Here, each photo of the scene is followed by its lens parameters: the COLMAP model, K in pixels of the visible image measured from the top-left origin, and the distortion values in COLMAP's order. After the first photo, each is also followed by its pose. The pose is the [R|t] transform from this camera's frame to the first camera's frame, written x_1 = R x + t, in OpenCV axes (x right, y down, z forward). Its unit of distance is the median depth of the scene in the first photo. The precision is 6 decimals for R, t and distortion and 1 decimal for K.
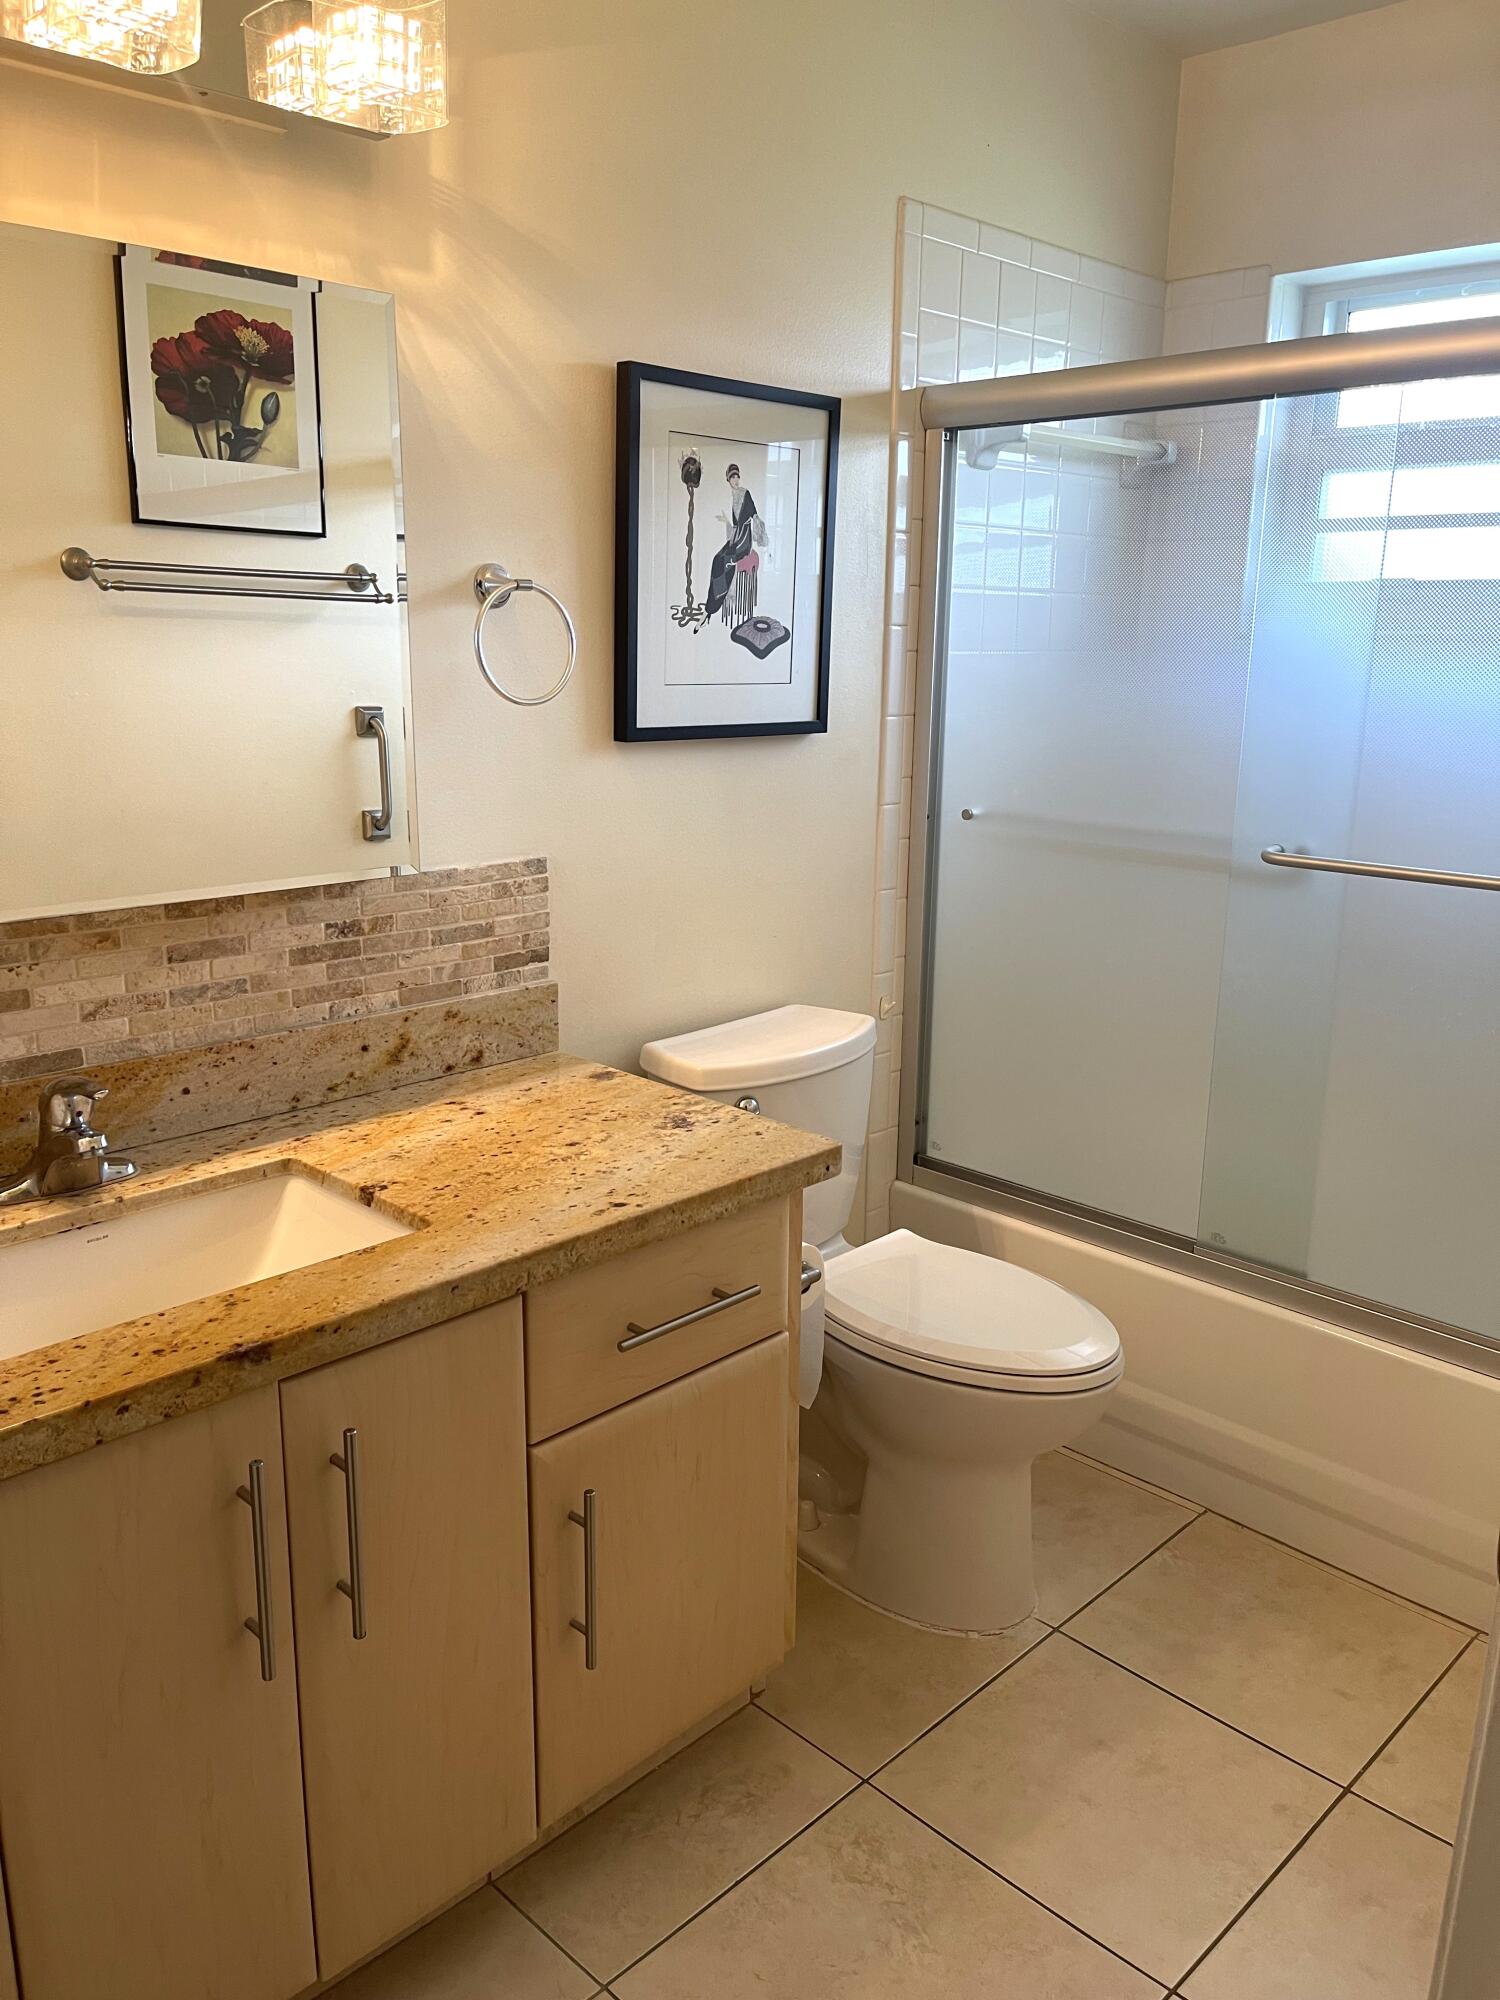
lens RADIAL K [[1514.7, 0, 746.0], [0, 1514.7, 1012.2], [0, 0, 1]] dist [0.069423, -0.101310]
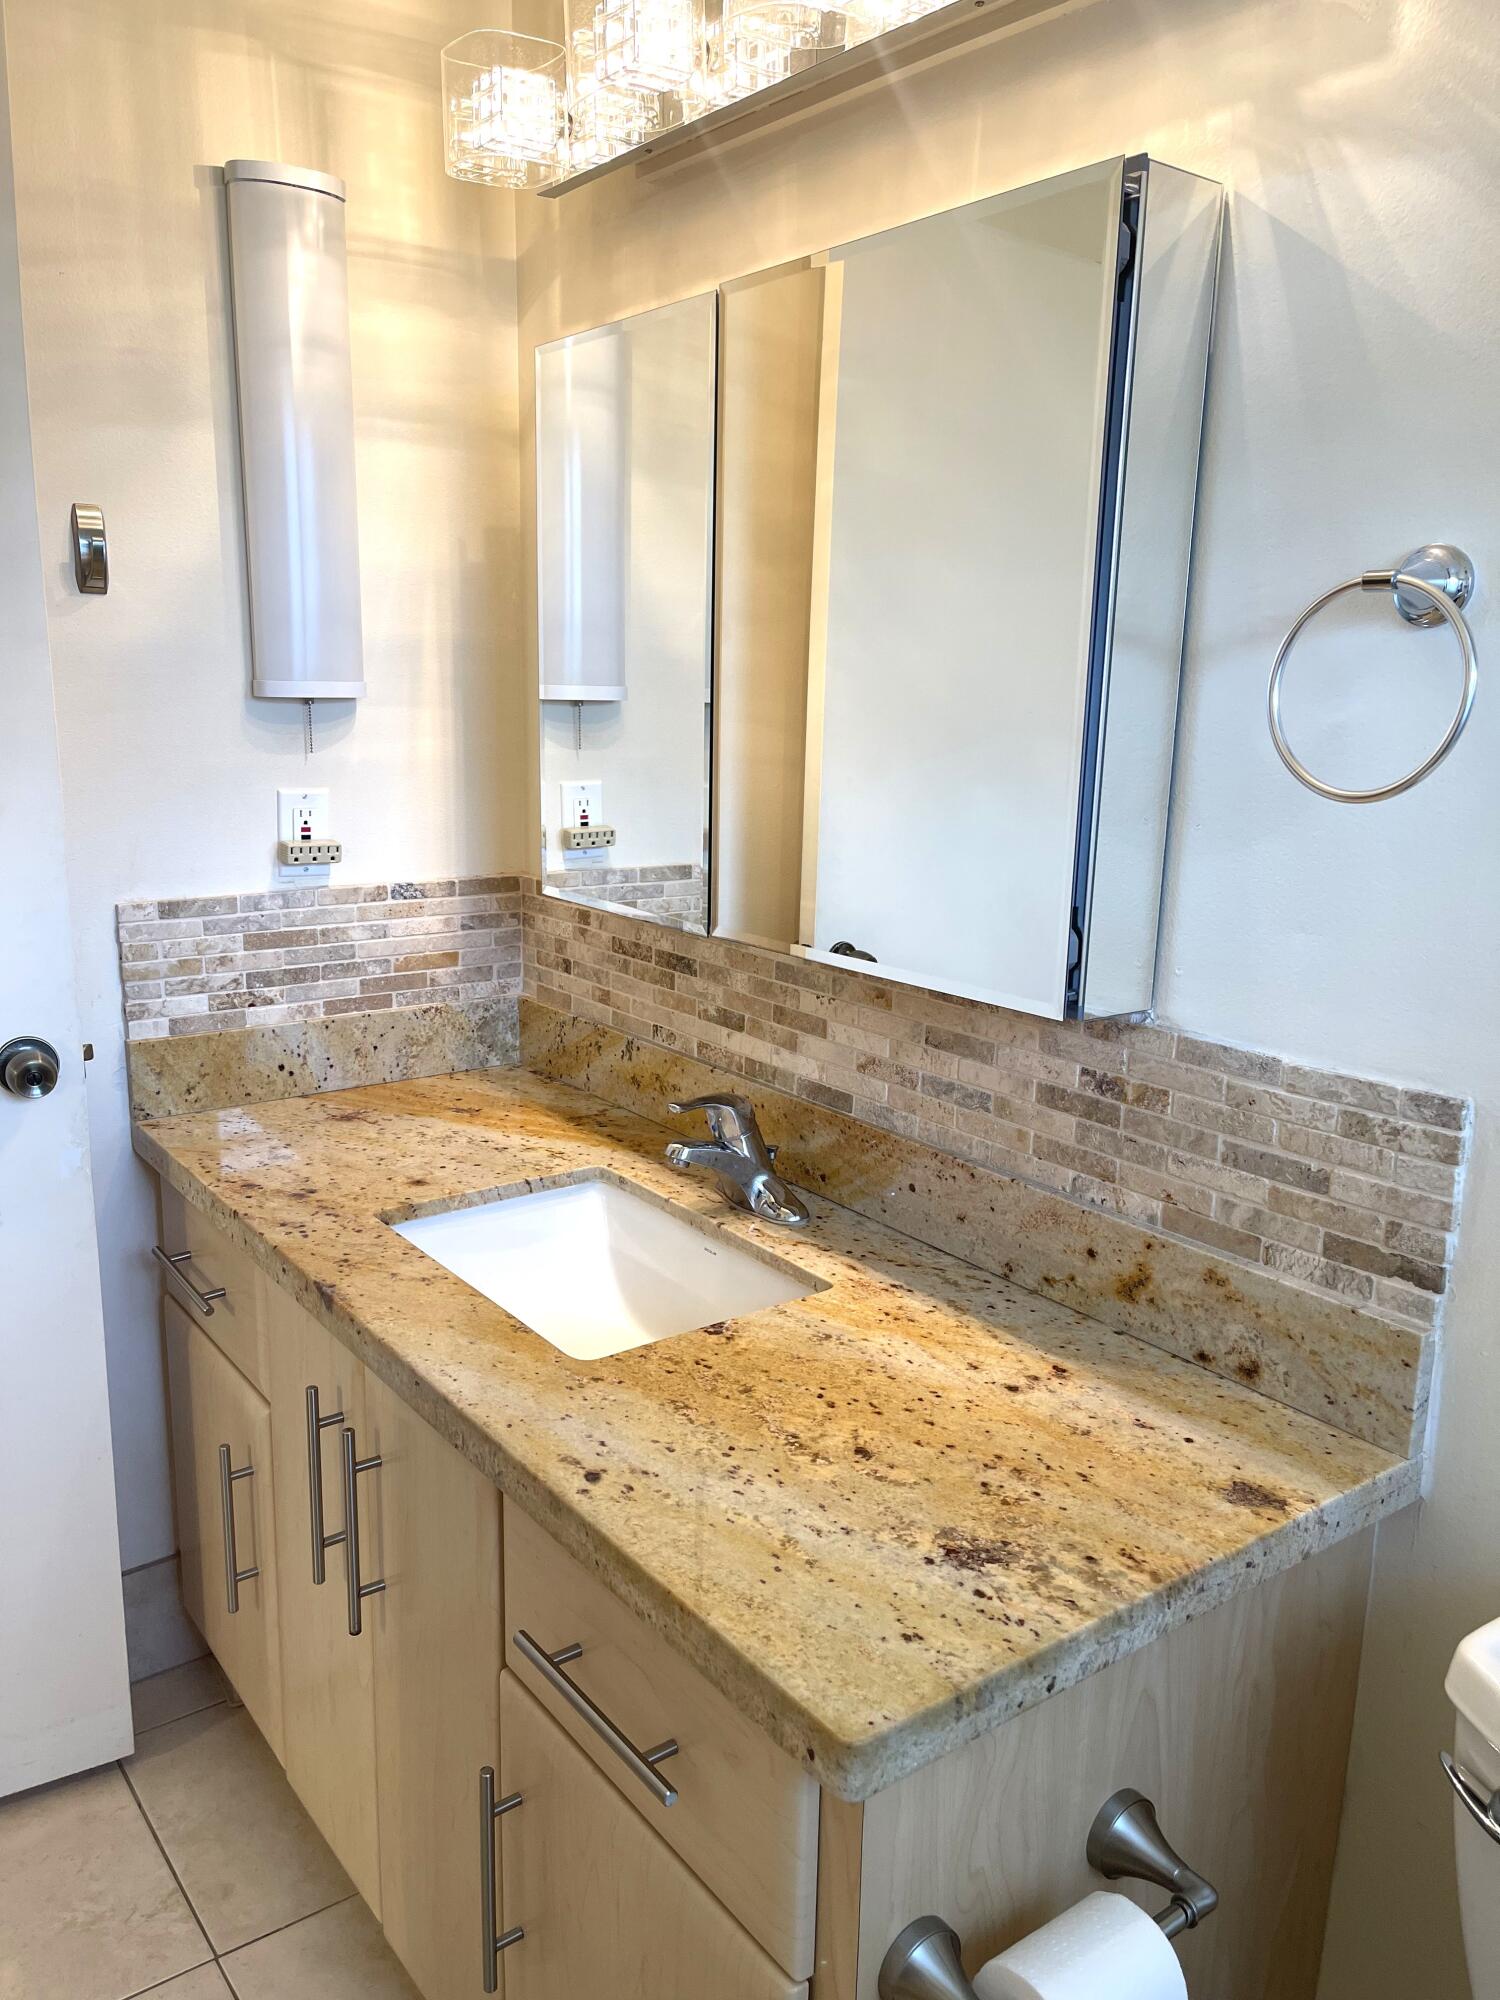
lens RADIAL K [[1514.7, 0, 746.0], [0, 1514.7, 1012.2], [0, 0, 1]] dist [0.069423, -0.101310]
pose [[-0.152472, 0.200820, -0.967690, 0.446781], [-0.258908, 0.936826, 0.235209, -0.210715], [0.953792, 0.286406, -0.090846, 0.894147]]
